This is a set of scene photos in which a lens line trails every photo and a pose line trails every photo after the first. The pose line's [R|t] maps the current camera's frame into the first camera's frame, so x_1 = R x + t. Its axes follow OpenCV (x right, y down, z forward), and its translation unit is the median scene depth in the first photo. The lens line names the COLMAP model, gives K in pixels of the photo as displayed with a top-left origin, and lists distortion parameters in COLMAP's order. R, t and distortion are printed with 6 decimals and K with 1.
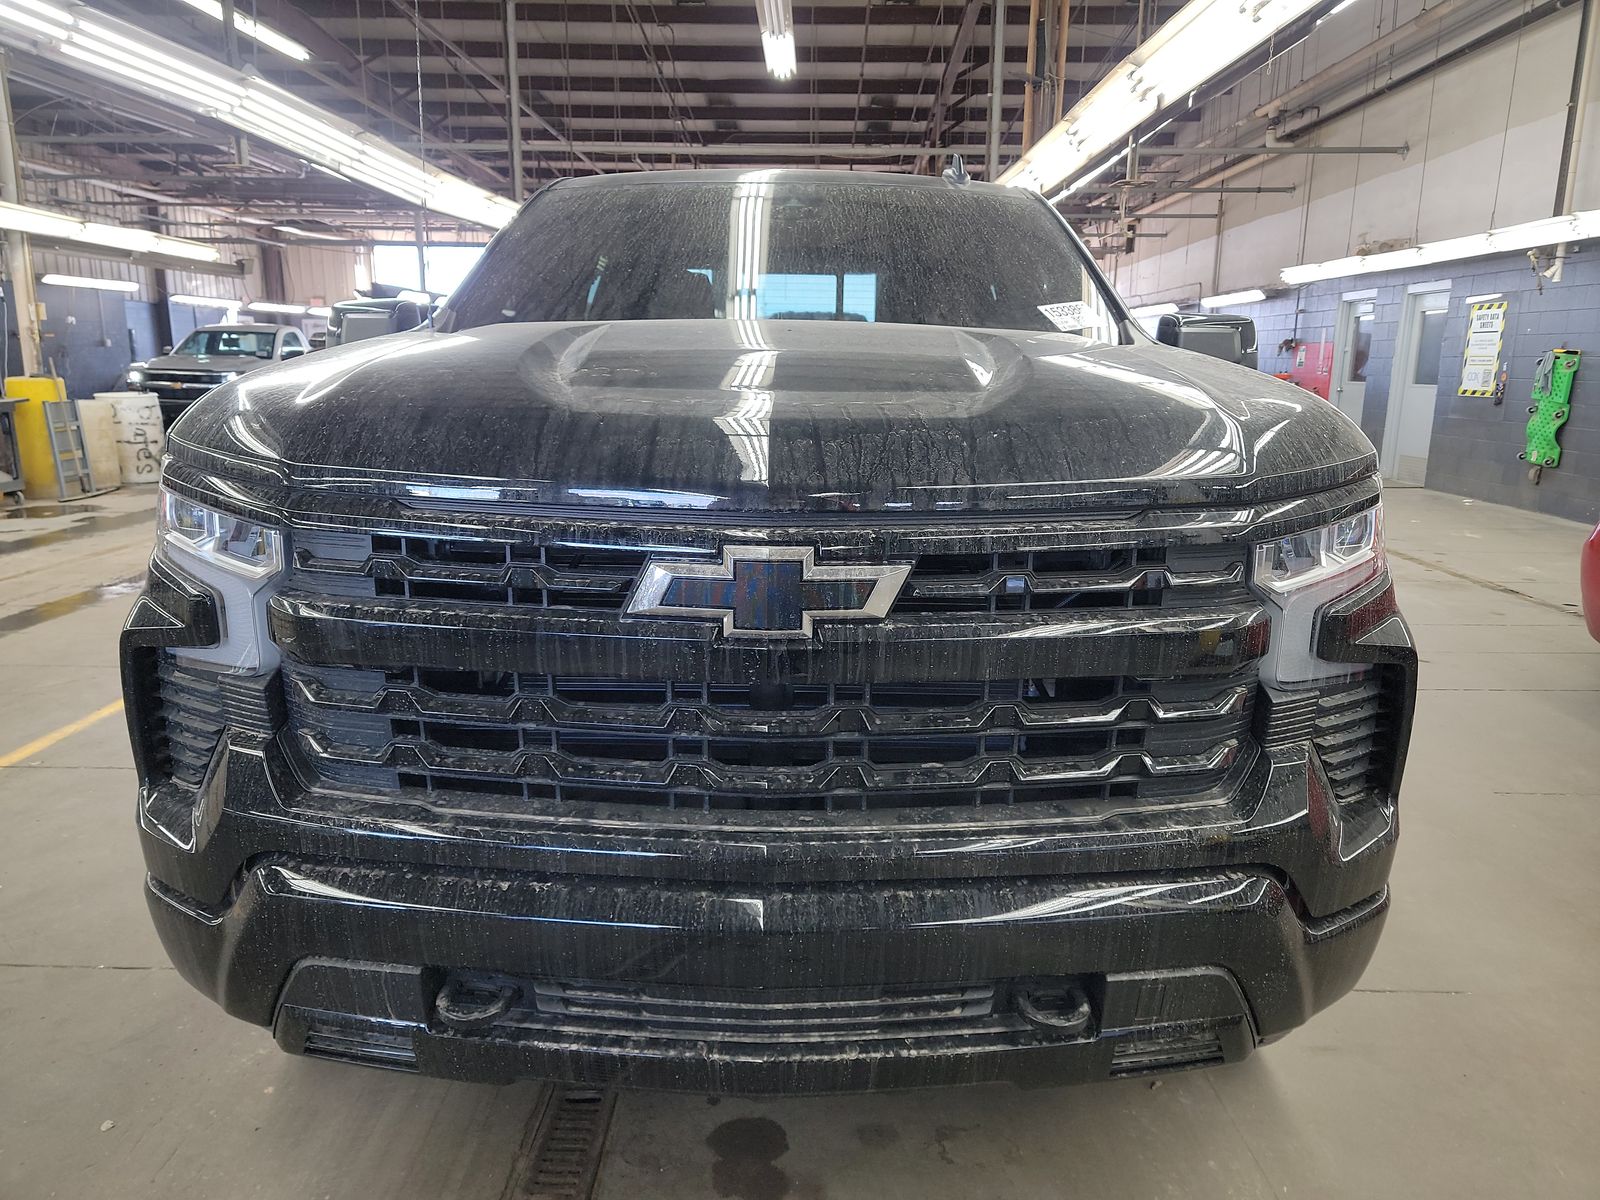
lens RADIAL K [[1122.6, 0, 809.1], [0, 1122.6, 614.9], [0, 0, 1]] dist [0.050655, -0.049775]
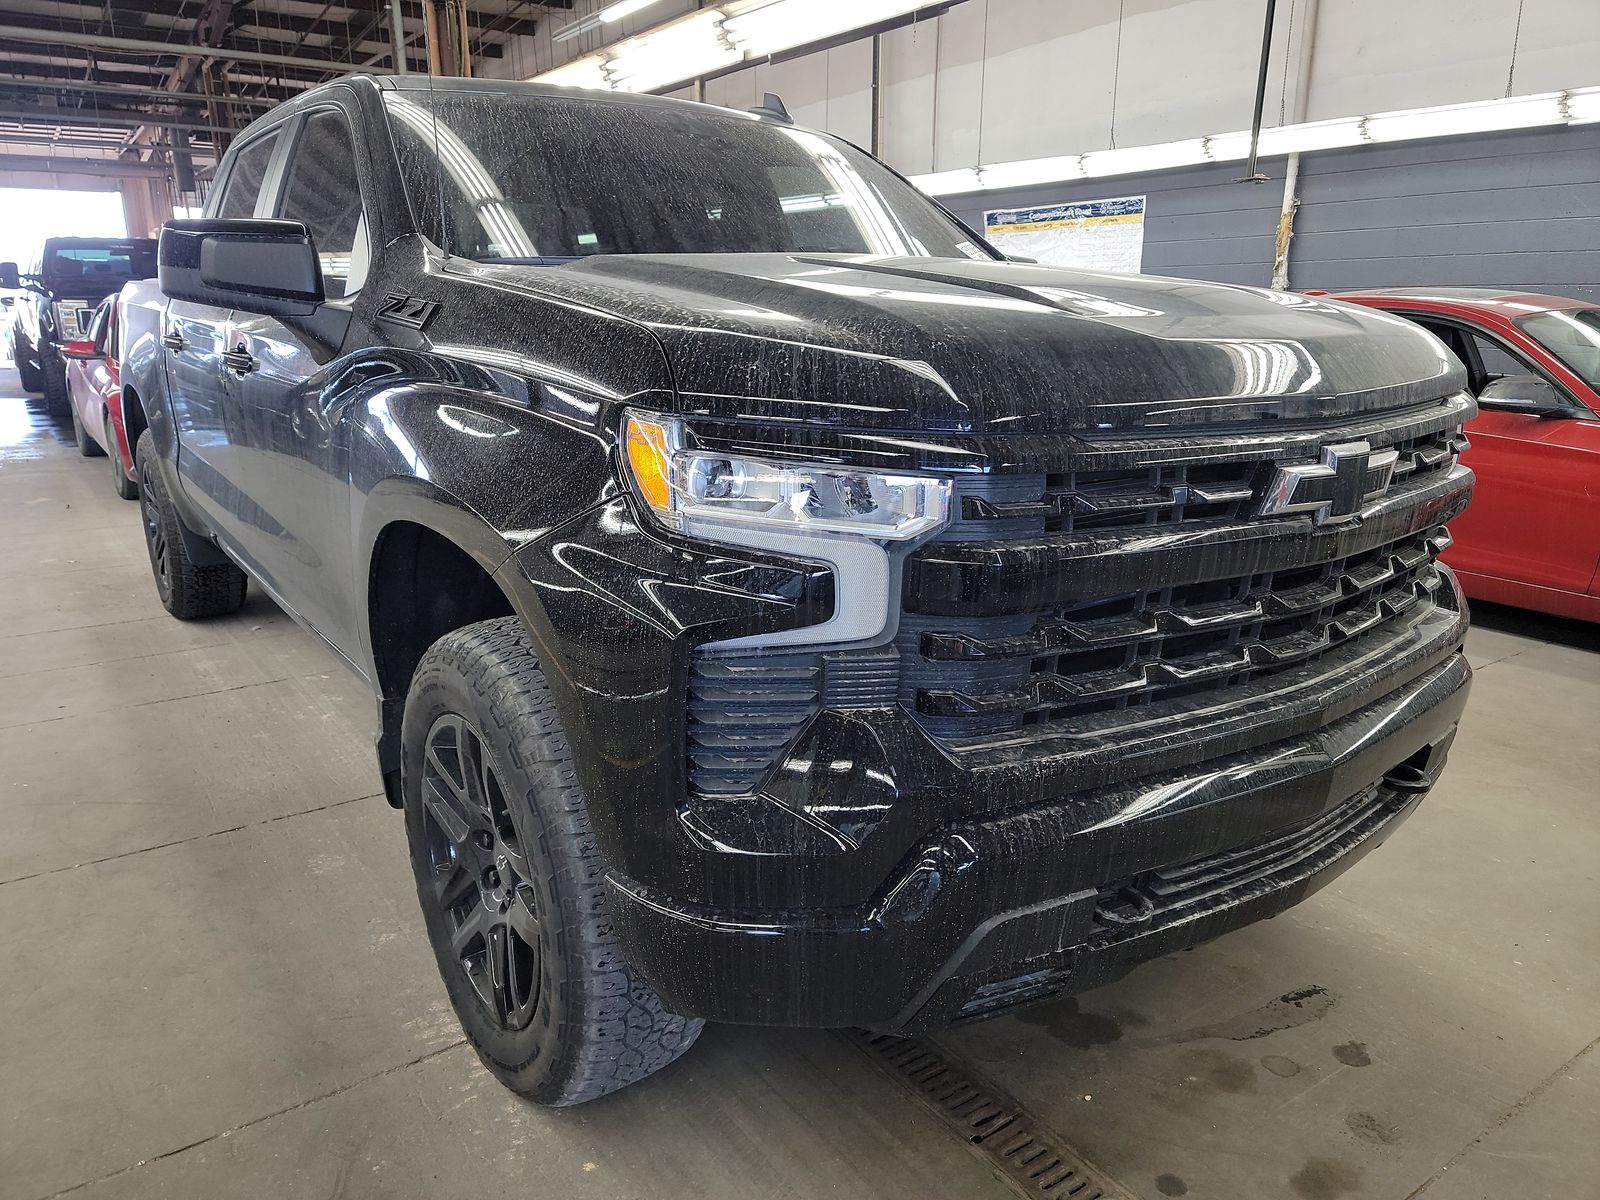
lens RADIAL K [[1122.6, 0, 809.1], [0, 1122.6, 614.9], [0, 0, 1]] dist [0.050655, -0.049775]
pose [[0.806662, -0.162618, 0.568201, -1.092651], [0.134211, 0.986687, 0.091851, -0.062732], [-0.575573, 0.002166, 0.817748, 0.307999]]
